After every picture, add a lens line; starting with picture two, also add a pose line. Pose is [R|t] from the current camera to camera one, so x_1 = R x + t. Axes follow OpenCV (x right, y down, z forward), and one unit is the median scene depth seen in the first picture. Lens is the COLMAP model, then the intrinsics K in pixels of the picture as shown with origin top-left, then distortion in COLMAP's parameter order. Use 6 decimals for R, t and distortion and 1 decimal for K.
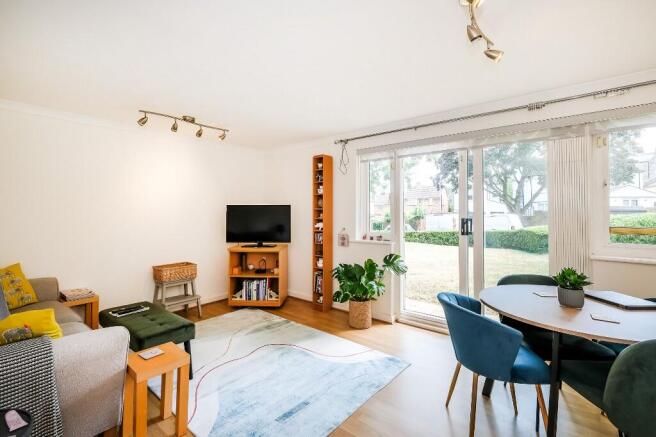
lens RADIAL K [[290.2, 0, 321.1], [0, 290.2, 209.5], [0, 0, 1]] dist [0.002729, -0.001075]
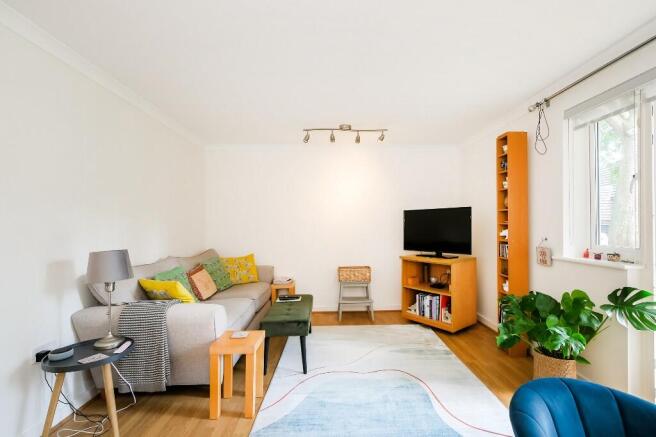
lens RADIAL K [[290.2, 0, 344.0], [0, 290.2, 224.2], [0, 0, 1]] dist [0.002729, -0.001075]
pose [[0.687778, -0.006483, -0.725892, 0.239383], [0.013033, 0.999909, 0.003419, 0.025550], [0.725804, -0.011812, 0.687800, 0.225408]]
